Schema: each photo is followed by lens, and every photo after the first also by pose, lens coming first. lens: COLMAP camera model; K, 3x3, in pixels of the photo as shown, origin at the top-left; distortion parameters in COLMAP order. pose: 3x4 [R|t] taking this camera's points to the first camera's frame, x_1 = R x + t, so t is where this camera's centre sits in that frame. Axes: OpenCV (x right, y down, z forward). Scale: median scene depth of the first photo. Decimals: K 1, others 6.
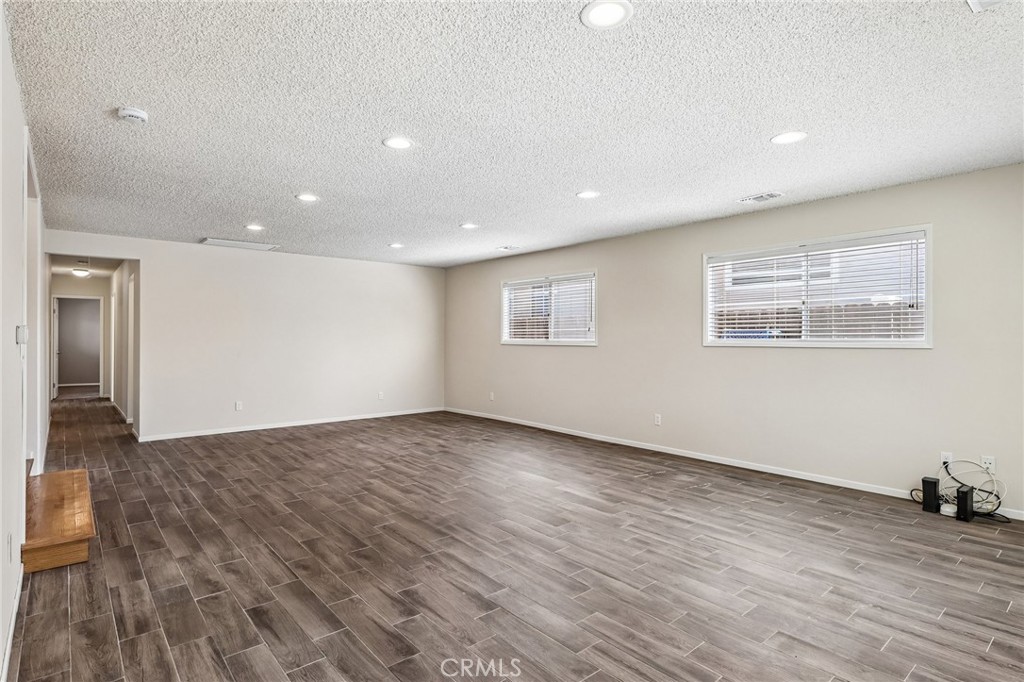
lens RADIAL K [[530.2, 0, 509.7], [0, 530.2, 333.3], [0, 0, 1]] dist [0.003639, -0.000188]
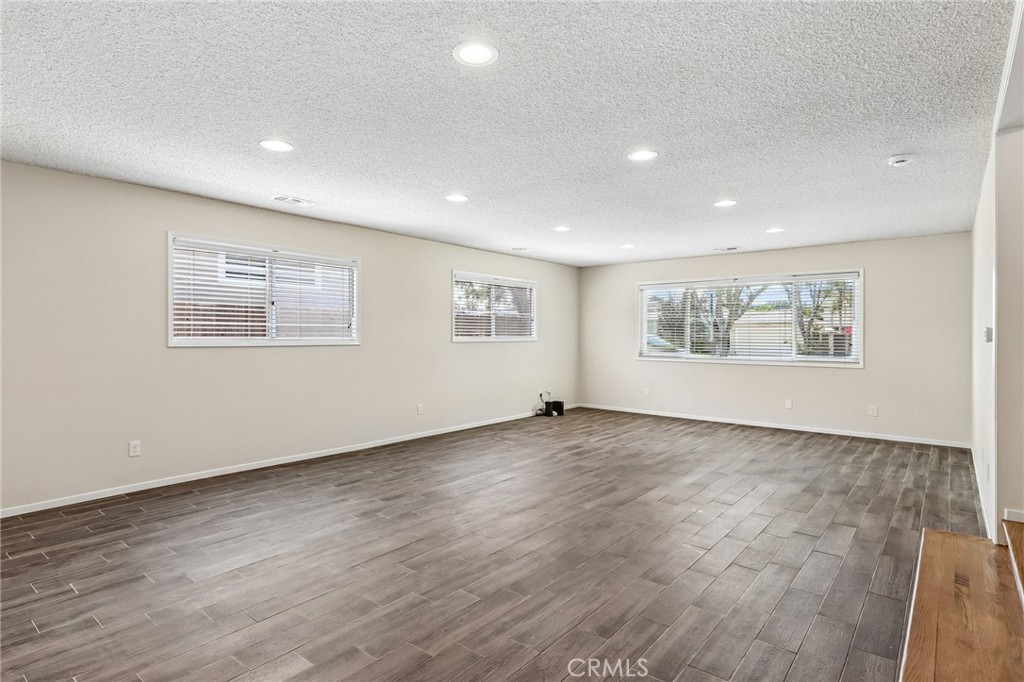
lens RADIAL K [[530.2, 0, 509.7], [0, 530.2, 333.3], [0, 0, 1]] dist [0.003639, -0.000188]
pose [[-0.181461, 0.005291, 0.983384, -1.222749], [-0.009723, 0.999927, -0.007175, 0.013437], [-0.983350, -0.010864, -0.181397, 1.468558]]
